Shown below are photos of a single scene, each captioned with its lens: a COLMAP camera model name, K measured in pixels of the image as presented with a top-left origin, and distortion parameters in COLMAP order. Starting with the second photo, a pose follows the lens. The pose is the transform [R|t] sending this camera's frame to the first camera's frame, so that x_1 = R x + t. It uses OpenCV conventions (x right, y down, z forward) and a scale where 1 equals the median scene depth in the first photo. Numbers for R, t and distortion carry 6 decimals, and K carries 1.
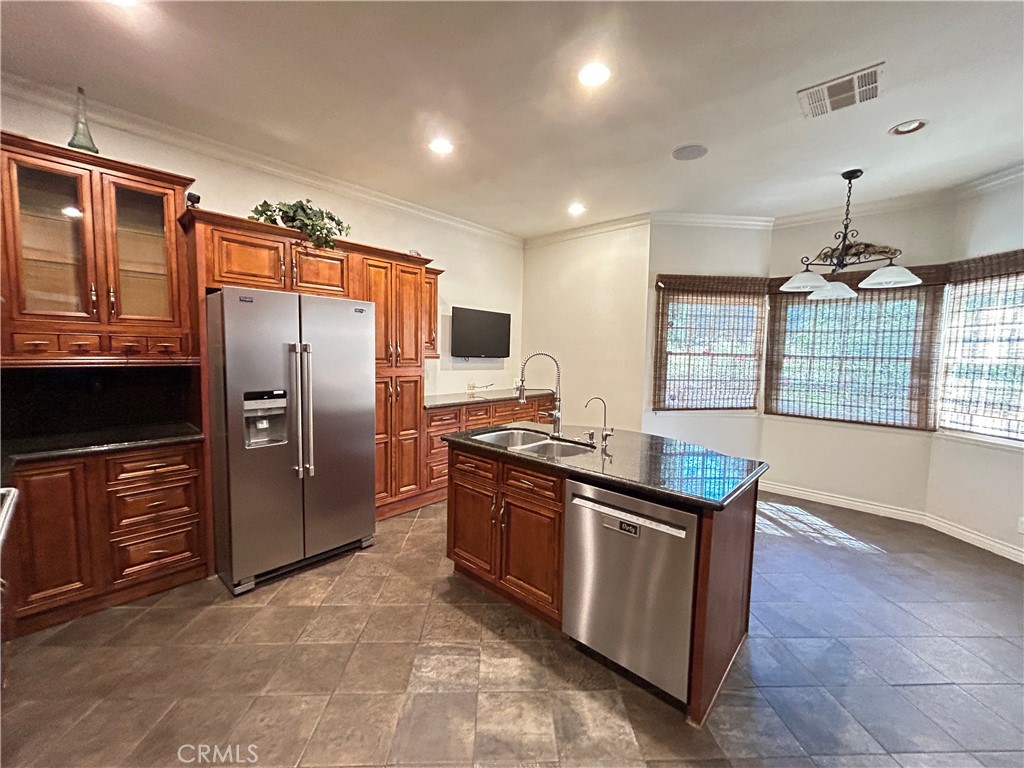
lens RADIAL K [[412.8, 0, 512.0], [0, 412.8, 384.0], [0, 0, 1]] dist [-0.002732, 0.000215]
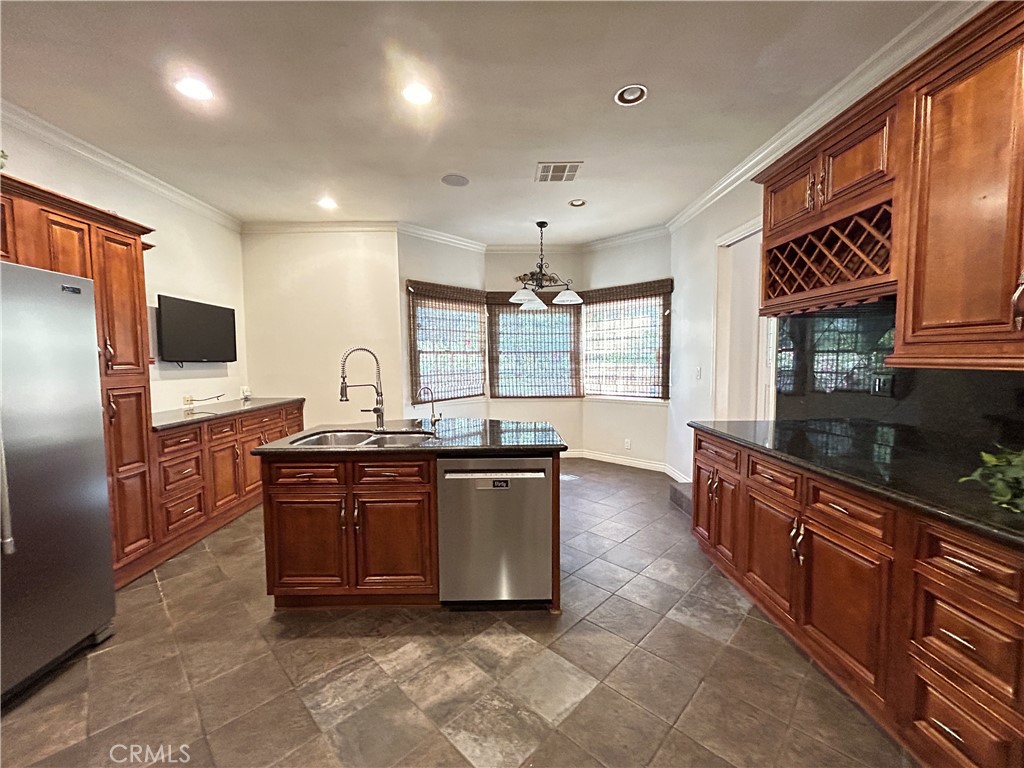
lens RADIAL K [[412.8, 0, 512.0], [0, 412.8, 384.0], [0, 0, 1]] dist [-0.002732, 0.000215]
pose [[0.728182, -0.070435, 0.681755, -0.264100], [0.080686, 0.996598, 0.016782, 0.017019], [-0.680618, 0.042787, 0.731388, 0.030973]]
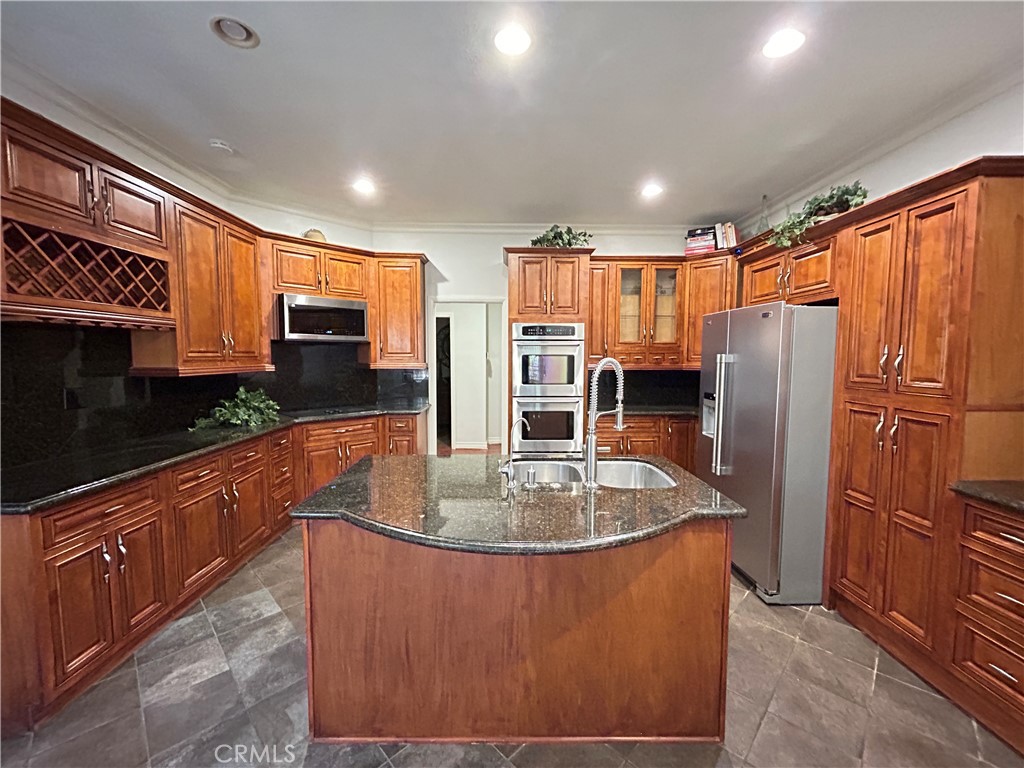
lens RADIAL K [[412.8, 0, 512.0], [0, 412.8, 384.0], [0, 0, 1]] dist [-0.002732, 0.000215]
pose [[-0.736255, 0.025252, -0.676233, 0.506558], [-0.074688, 0.990166, 0.118292, -0.081649], [0.672570, 0.137599, -0.727128, 1.080171]]
